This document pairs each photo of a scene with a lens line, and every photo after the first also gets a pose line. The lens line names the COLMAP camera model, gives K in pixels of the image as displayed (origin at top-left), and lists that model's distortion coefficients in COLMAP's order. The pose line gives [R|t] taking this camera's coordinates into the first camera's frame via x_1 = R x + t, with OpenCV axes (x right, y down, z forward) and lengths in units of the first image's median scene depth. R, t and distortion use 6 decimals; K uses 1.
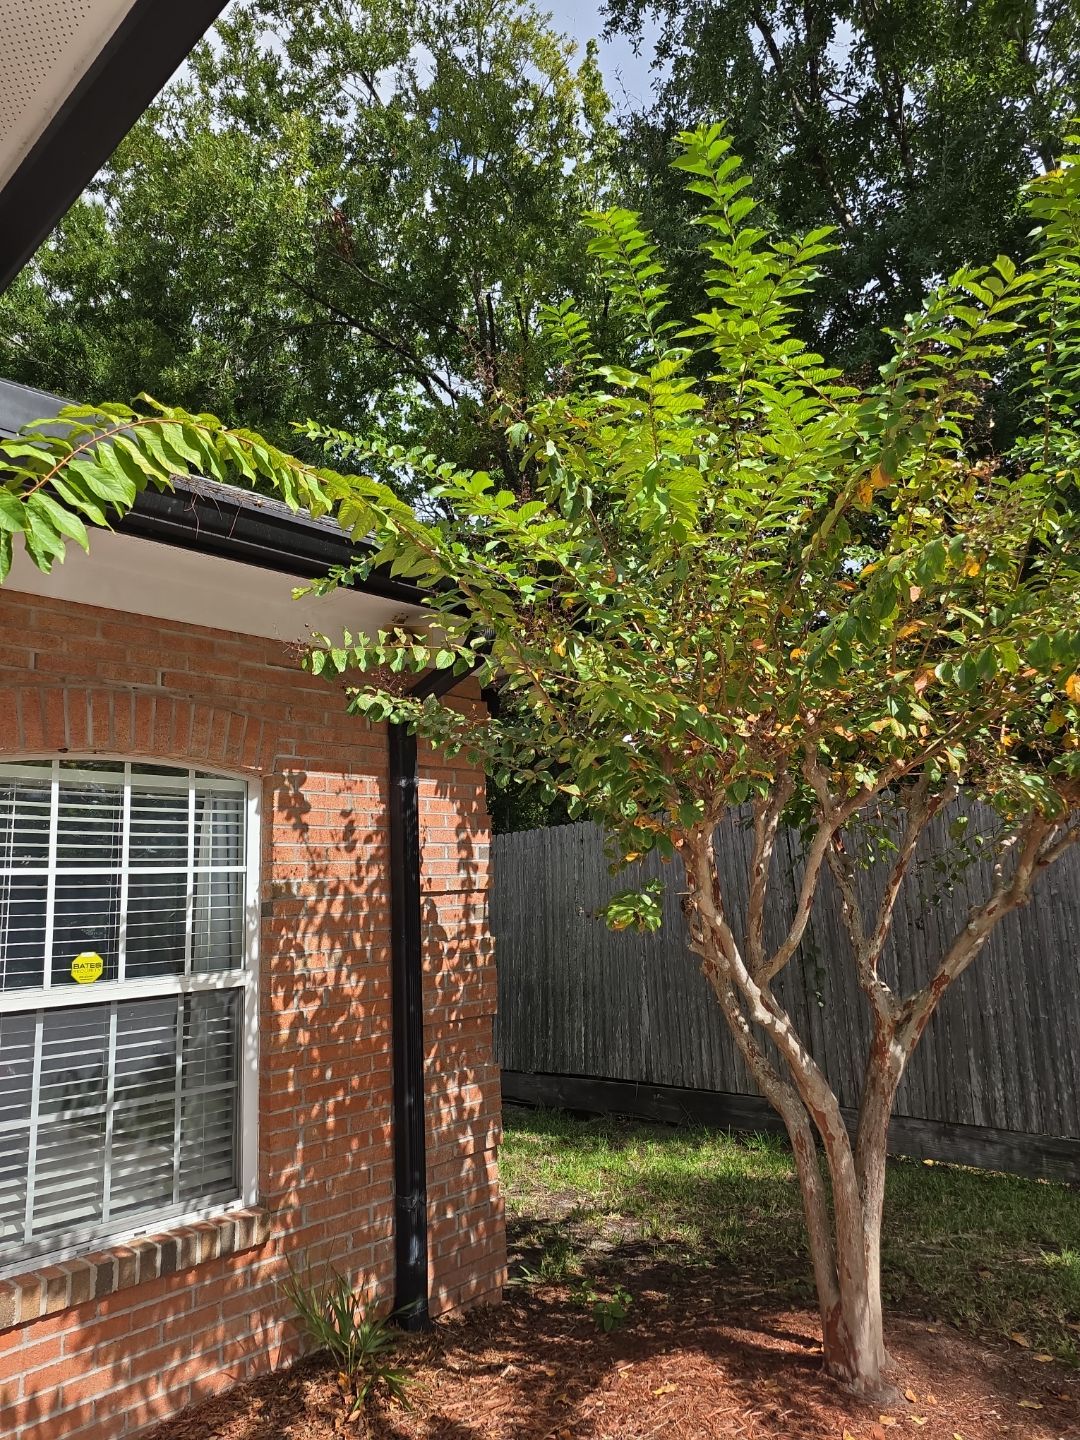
lens RADIAL K [[984.6, 0, 516.9], [0, 984.6, 722.8], [0, 0, 1]] dist [0.059485, -0.096315]
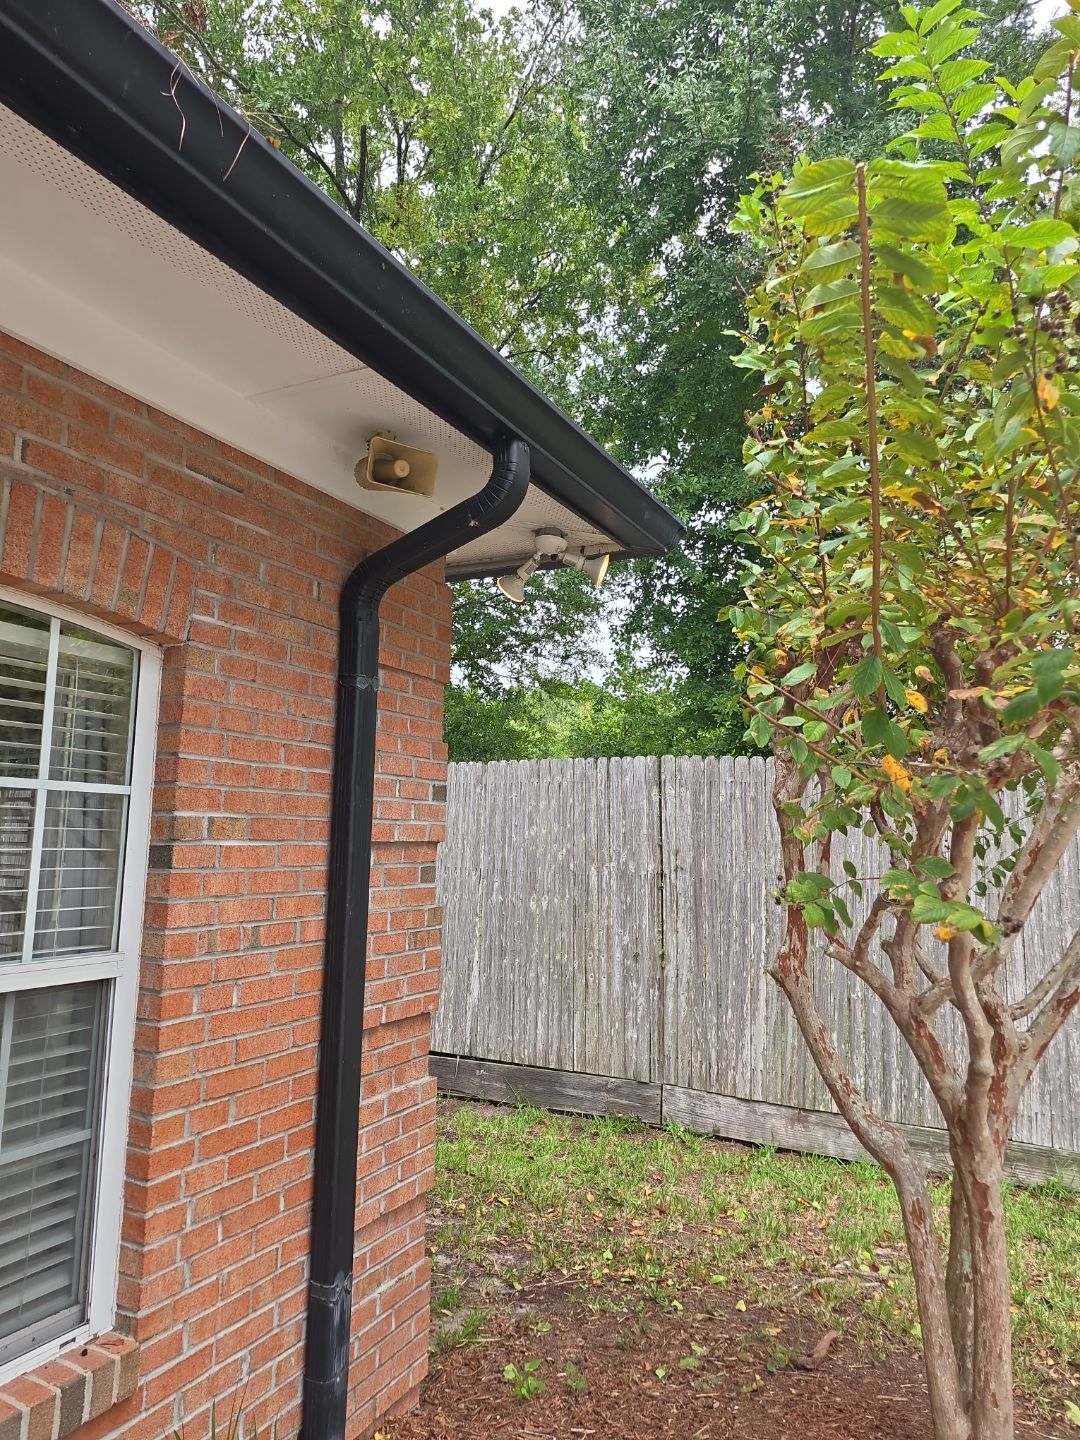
lens RADIAL K [[984.6, 0, 516.9], [0, 984.6, 722.8], [0, 0, 1]] dist [0.059485, -0.096315]
pose [[0.961573, 0.093203, 0.258245, -0.206415], [-0.106848, 0.993499, 0.039285, 0.055835], [-0.252904, -0.065368, 0.965280, 0.345209]]
